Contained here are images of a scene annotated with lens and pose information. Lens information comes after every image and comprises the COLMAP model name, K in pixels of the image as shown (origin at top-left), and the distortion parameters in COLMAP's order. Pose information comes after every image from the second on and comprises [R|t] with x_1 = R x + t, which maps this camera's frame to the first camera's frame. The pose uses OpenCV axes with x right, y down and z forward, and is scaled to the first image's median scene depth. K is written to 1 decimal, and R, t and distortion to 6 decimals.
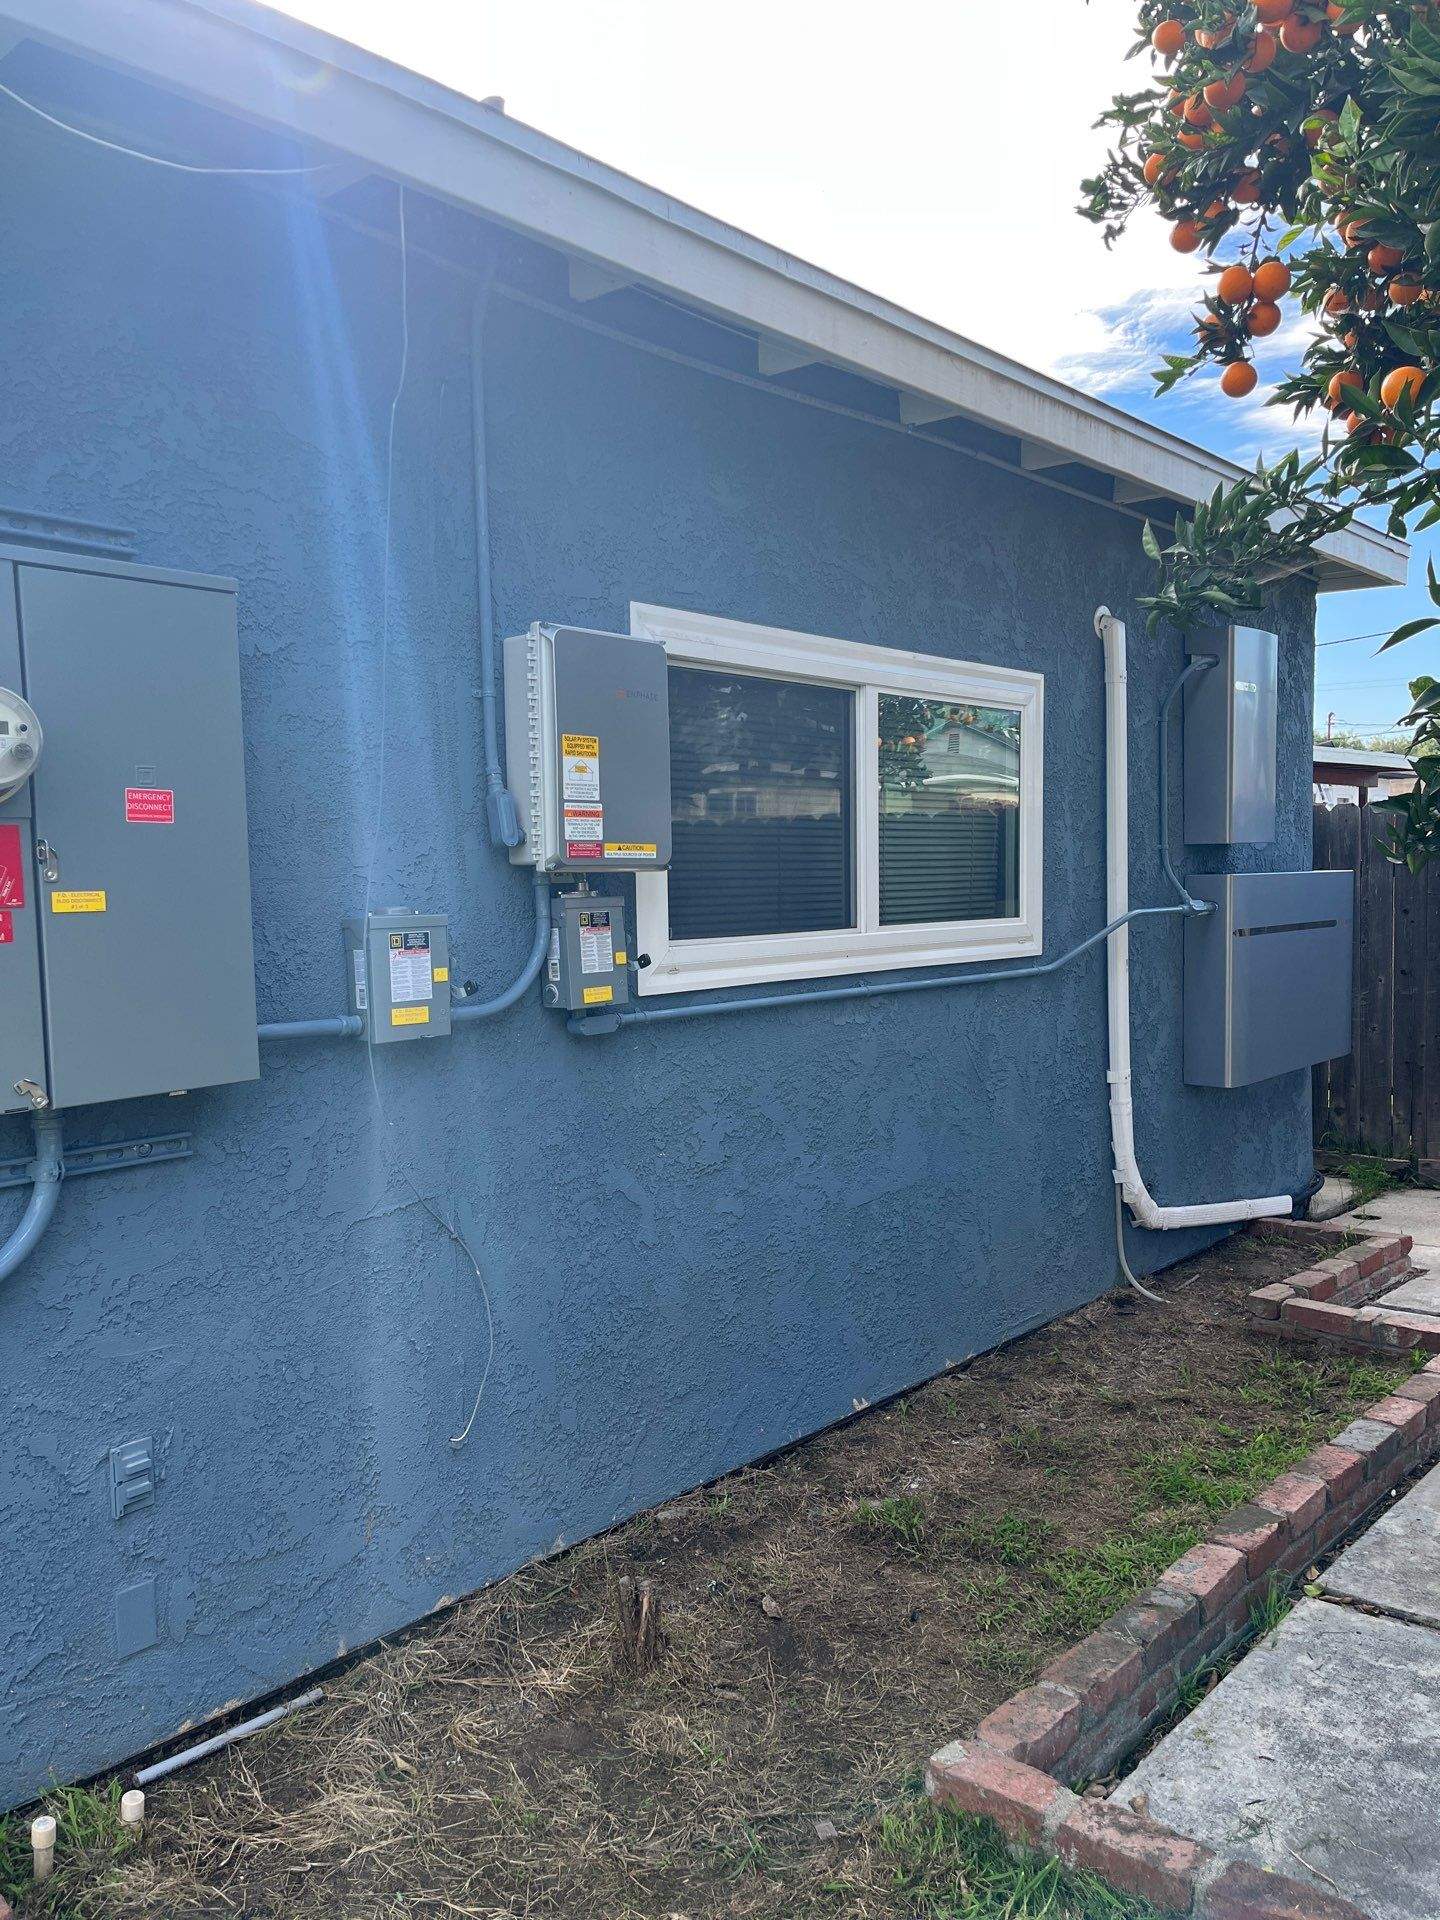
lens RADIAL K [[1470.3, 0, 714.1], [0, 1470.3, 958.4], [0, 0, 1]] dist [0.061749, -0.063946]
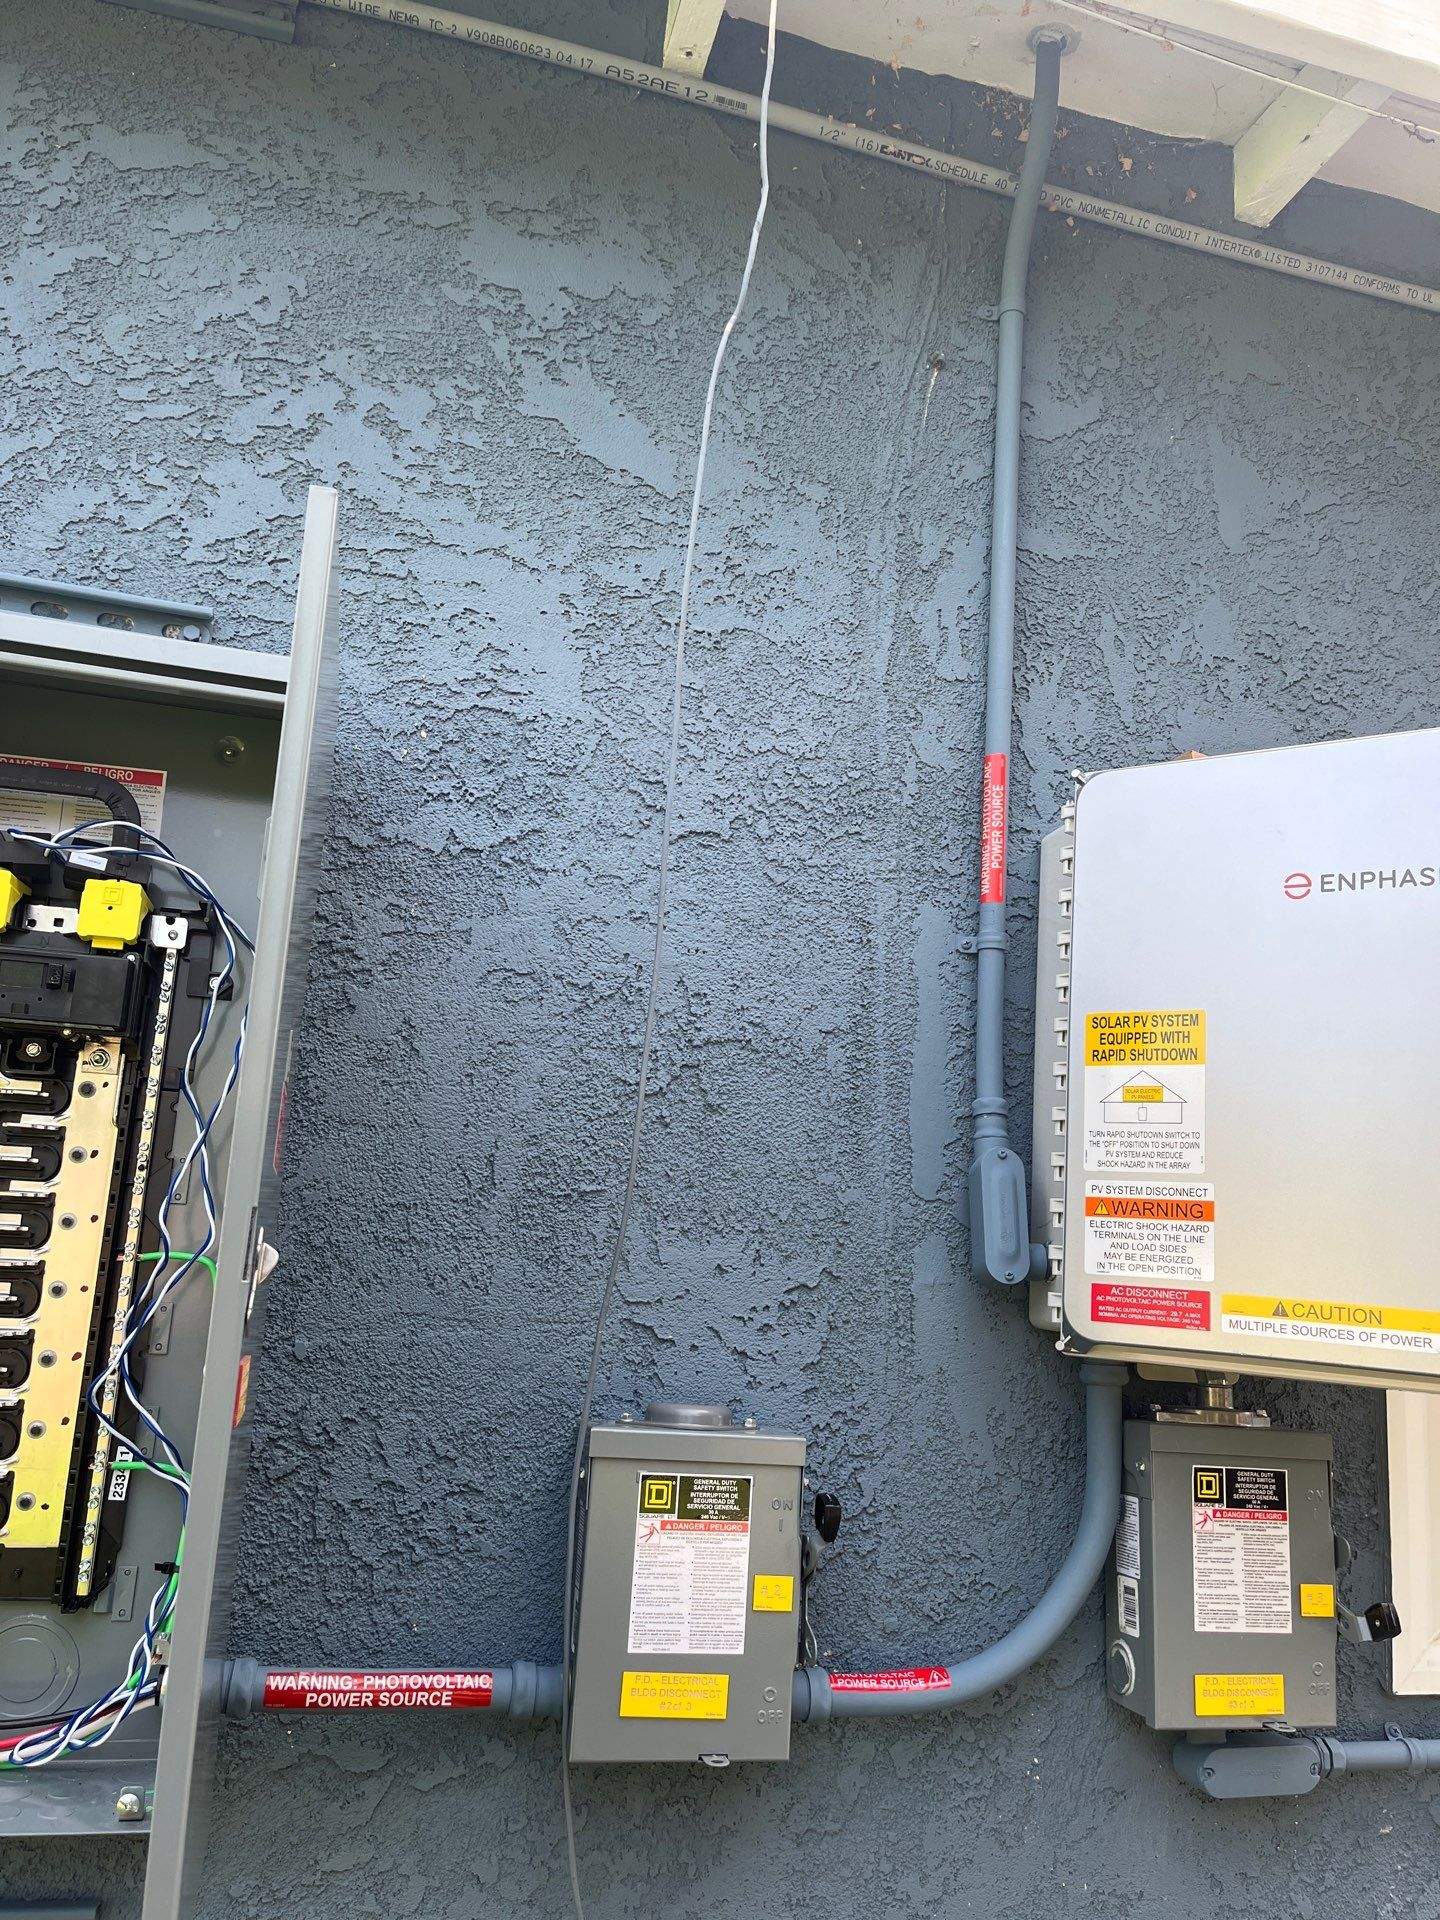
lens RADIAL K [[1470.3, 0, 737.9], [0, 1470.3, 951.7], [0, 0, 1]] dist [0.061749, -0.063946]
pose [[0.827476, -0.042684, -0.559876, 0.031596], [-0.115202, 0.962989, -0.243681, -0.042765], [0.549556, 0.266139, 0.791933, 0.456701]]
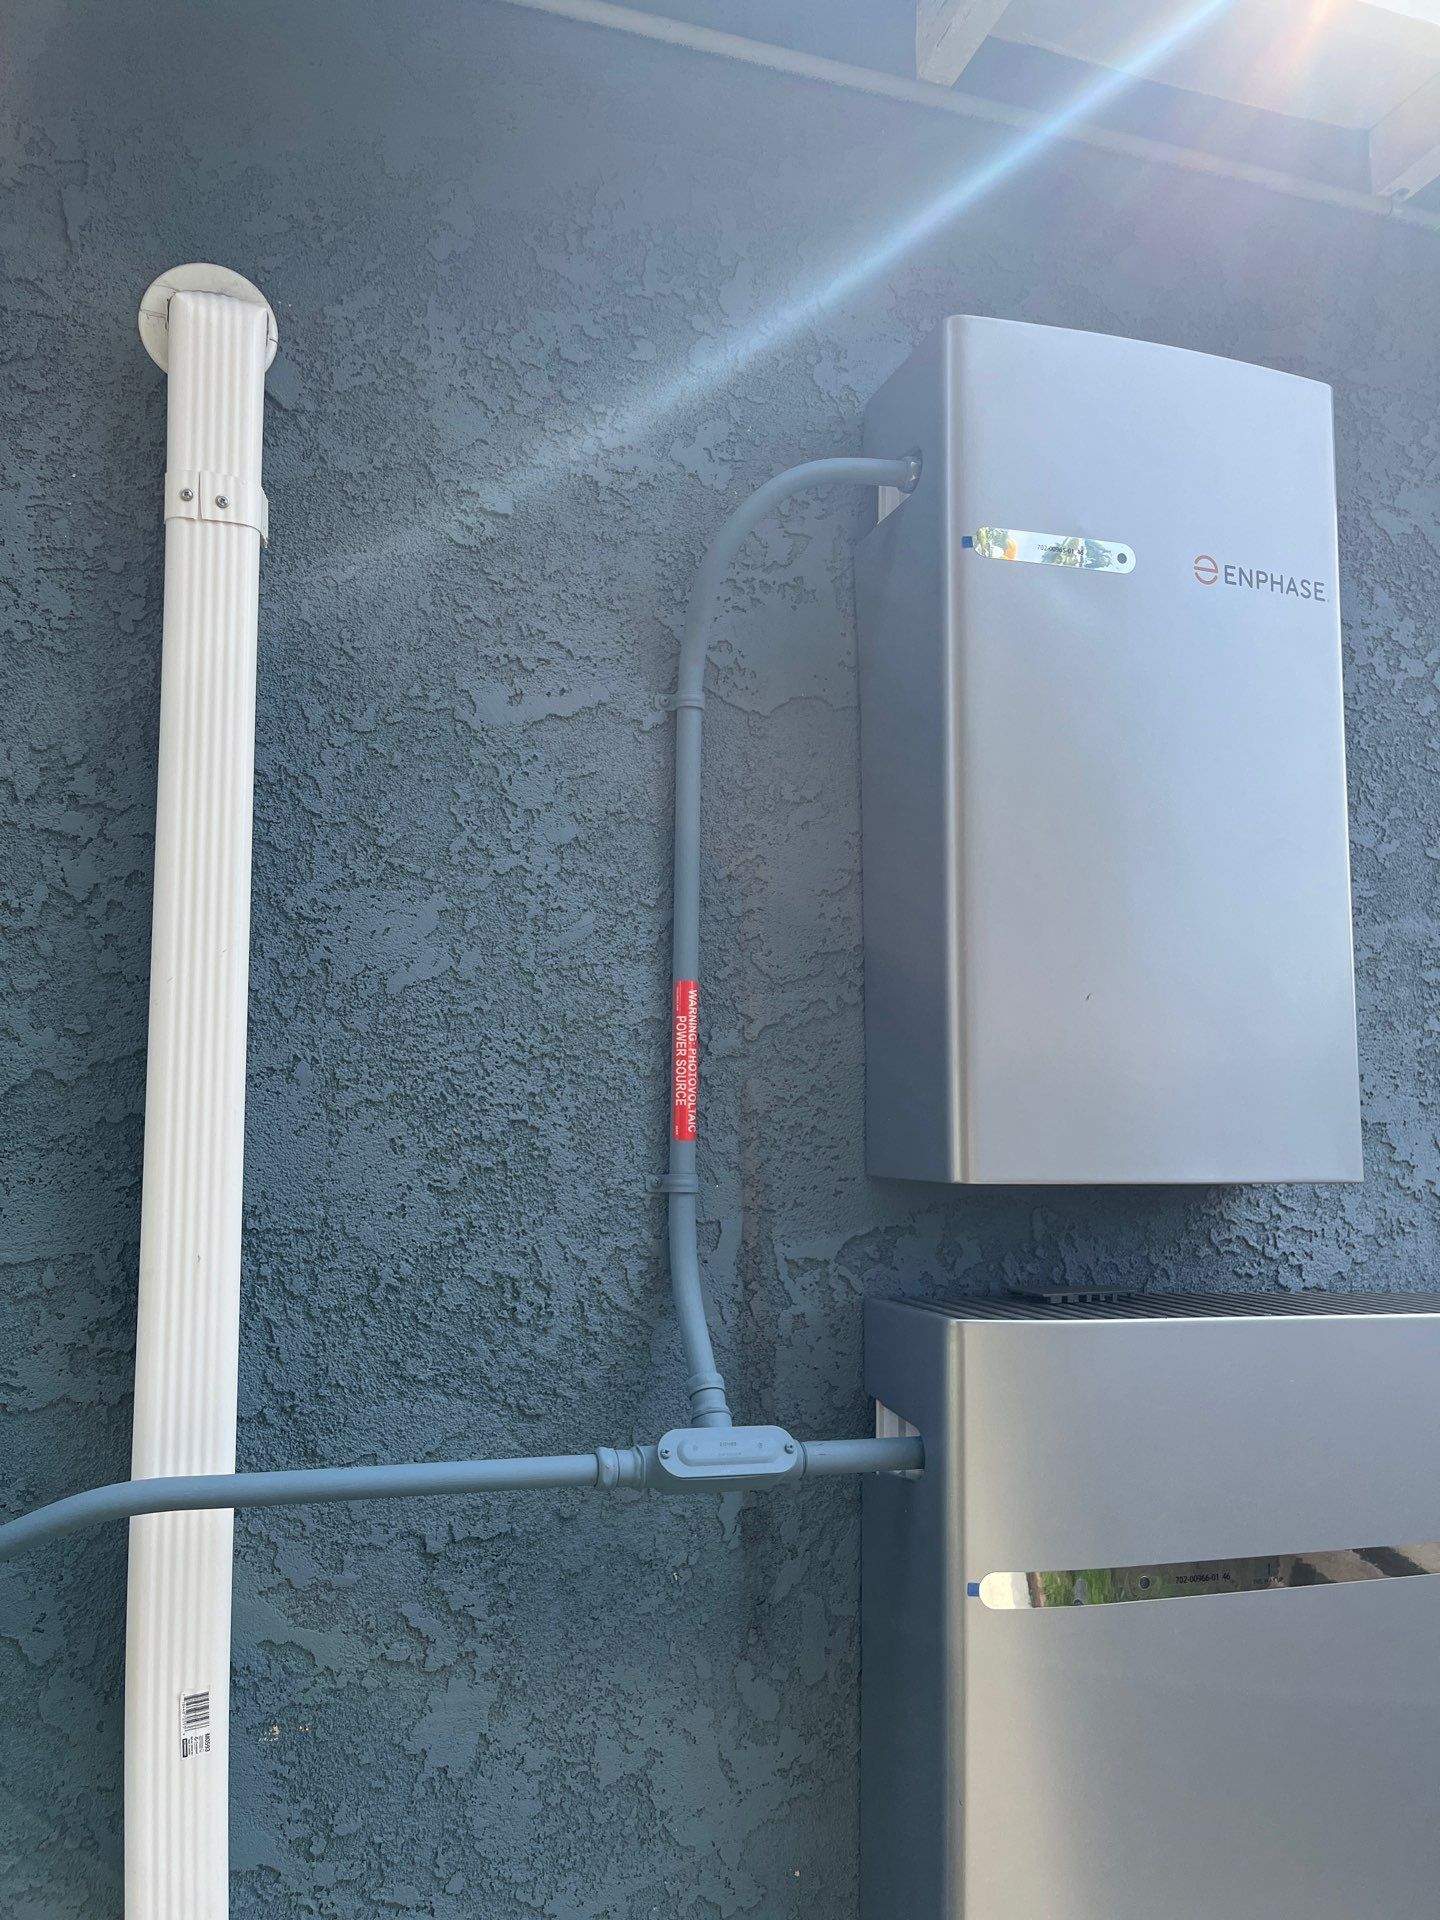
lens RADIAL K [[1470.3, 0, 745.0], [0, 1470.3, 947.6], [0, 0, 1]] dist [0.061749, -0.063946]
pose [[0.860395, -0.031488, -0.508653, 0.610356], [-0.062873, 0.983906, -0.167259, -0.101422], [0.505734, 0.175889, 0.844569, 1.078353]]
